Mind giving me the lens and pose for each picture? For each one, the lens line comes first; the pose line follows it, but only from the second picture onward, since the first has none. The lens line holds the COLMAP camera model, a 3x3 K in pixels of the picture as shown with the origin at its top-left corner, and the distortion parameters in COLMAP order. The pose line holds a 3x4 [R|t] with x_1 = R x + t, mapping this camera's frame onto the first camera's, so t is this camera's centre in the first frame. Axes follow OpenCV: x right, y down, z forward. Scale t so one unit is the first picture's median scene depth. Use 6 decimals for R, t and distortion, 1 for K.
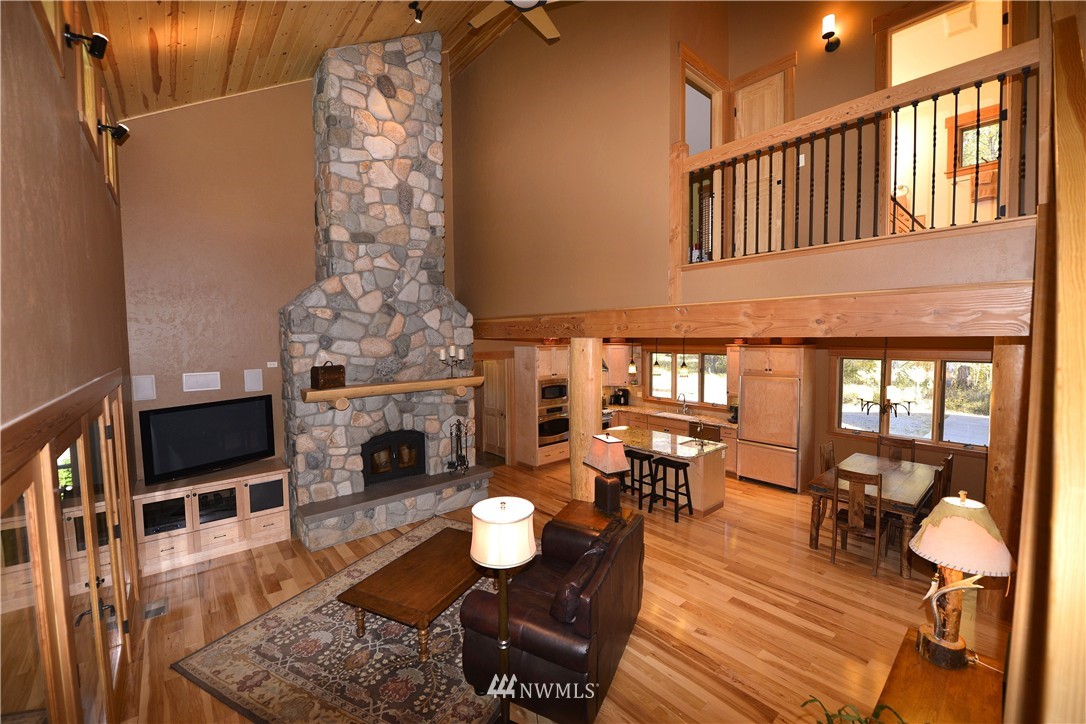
lens RADIAL K [[431.5, 0, 543.6], [0, 431.5, 359.5], [0, 0, 1]] dist [-0.017312, -0.001515]
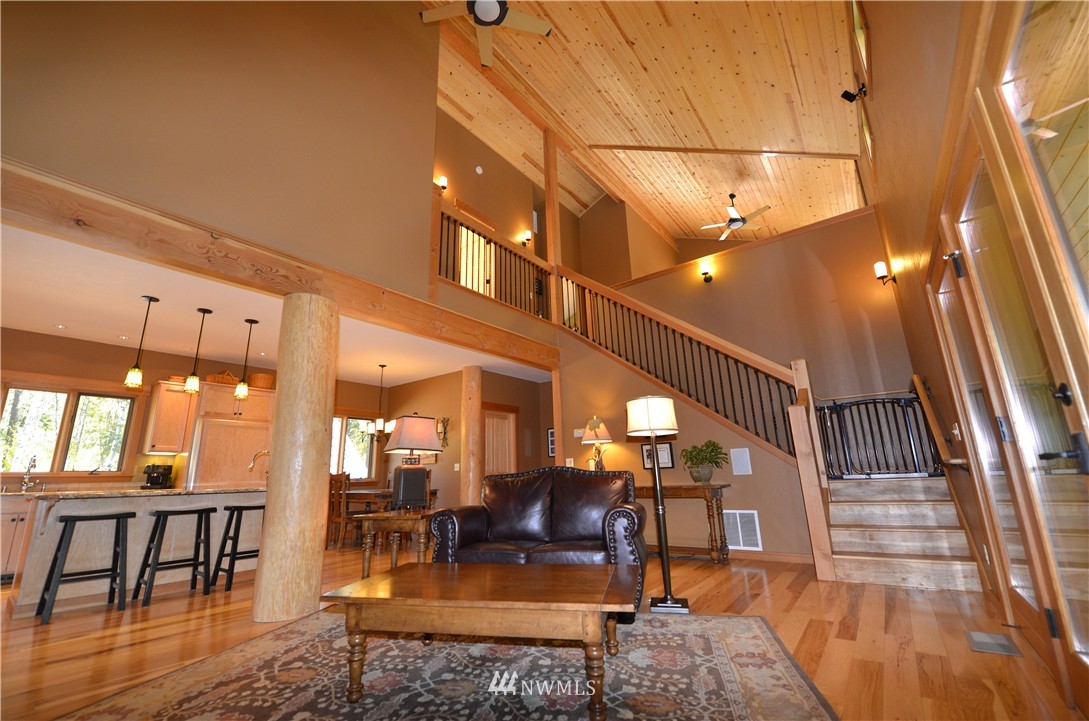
lens RADIAL K [[440.3, 0, 544.0], [0, 440.3, 363.8], [0, 0, 1]] dist [-0.016040, -0.000561]
pose [[-0.203123, 0.253707, 0.945713, -0.593362], [0.081653, 0.966873, -0.241846, 0.238696], [-0.975743, 0.028096, -0.217110, 0.712571]]
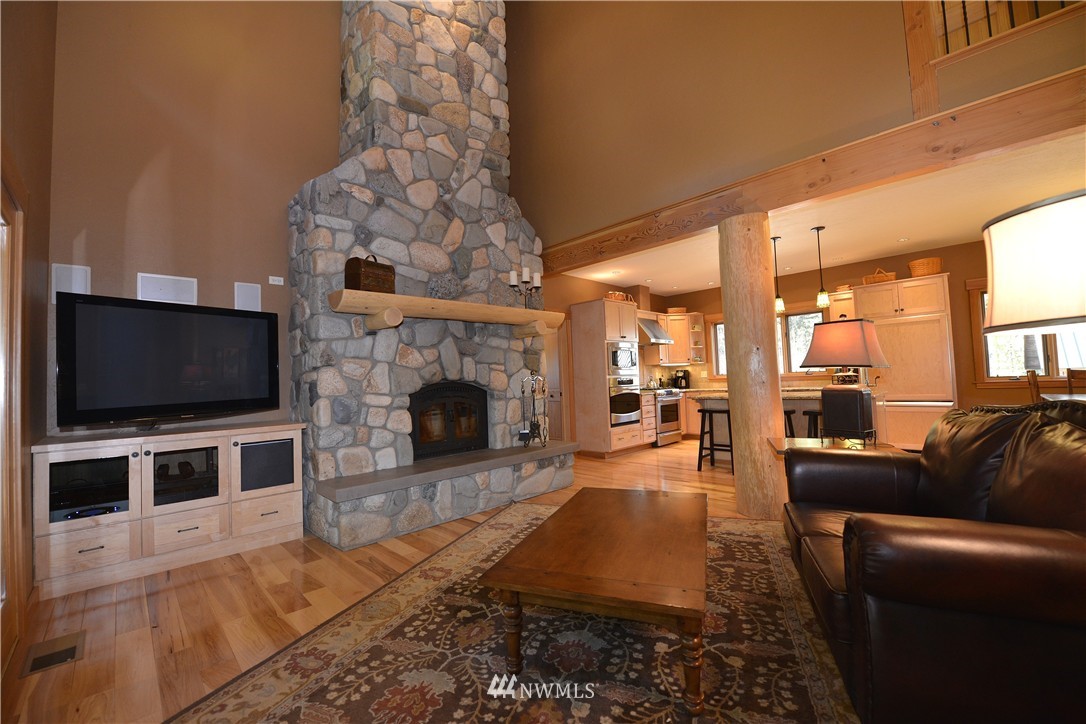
lens RADIAL K [[431.5, 0, 543.8], [0, 431.5, 362.1], [0, 0, 1]] dist [-0.017312, -0.001515]
pose [[0.997136, -0.024564, 0.071524, -0.262068], [0.031243, 0.995099, -0.093819, 0.219217], [-0.068869, 0.095785, 0.993017, 0.308359]]
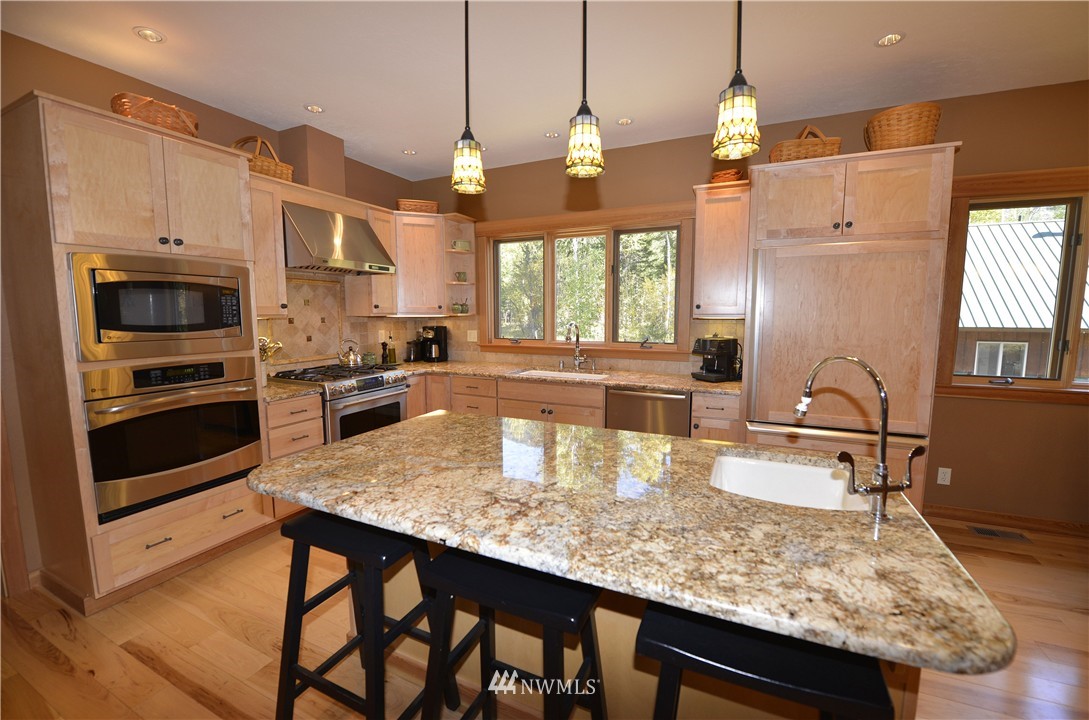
lens RADIAL K [[440.3, 0, 544.5], [0, 440.3, 356.9], [0, 0, 1]] dist [-0.016040, -0.000561]
pose [[0.913463, -0.035174, 0.405399, 0.178965], [0.014109, 0.998396, 0.054832, 0.136431], [-0.406677, -0.044367, 0.912494, 0.942701]]
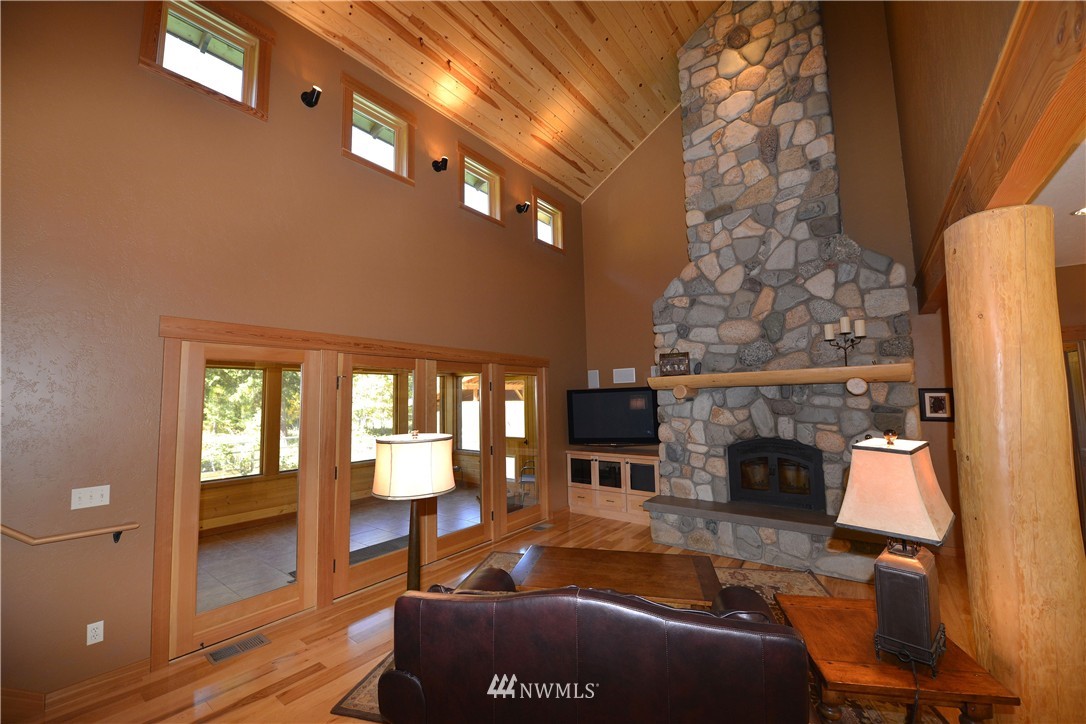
lens RADIAL K [[431.5, 0, 547.4], [0, 431.5, 359.4], [0, 0, 1]] dist [-0.017312, -0.001515]
pose [[0.214167, -0.081890, -0.973358, 0.349462], [-0.034012, 0.995250, -0.091215, 0.116707], [0.976205, 0.052641, 0.210364, 0.472820]]
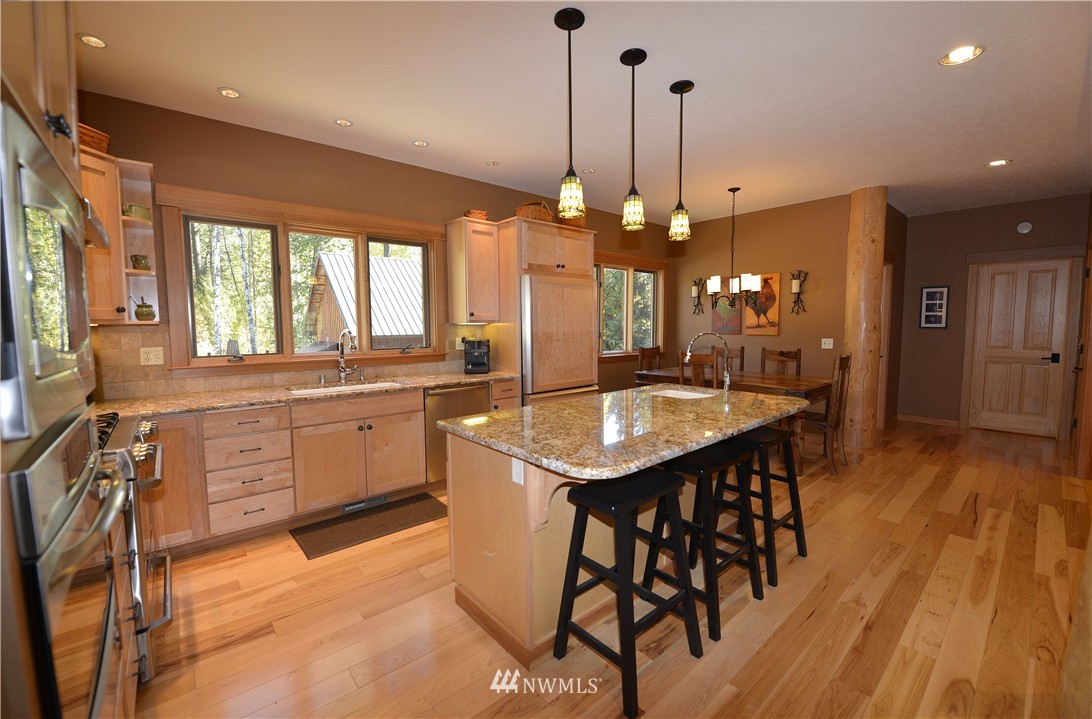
lens RADIAL K [[441.5, 0, 548.5], [0, 441.5, 358.7], [0, 0, 1]] dist [-0.016040, -0.000561]
pose [[-0.003331, -0.073361, 0.997300, -0.124110], [0.055614, 0.995748, 0.073433, 0.131424], [-0.998447, 0.055709, 0.000763, 1.262144]]
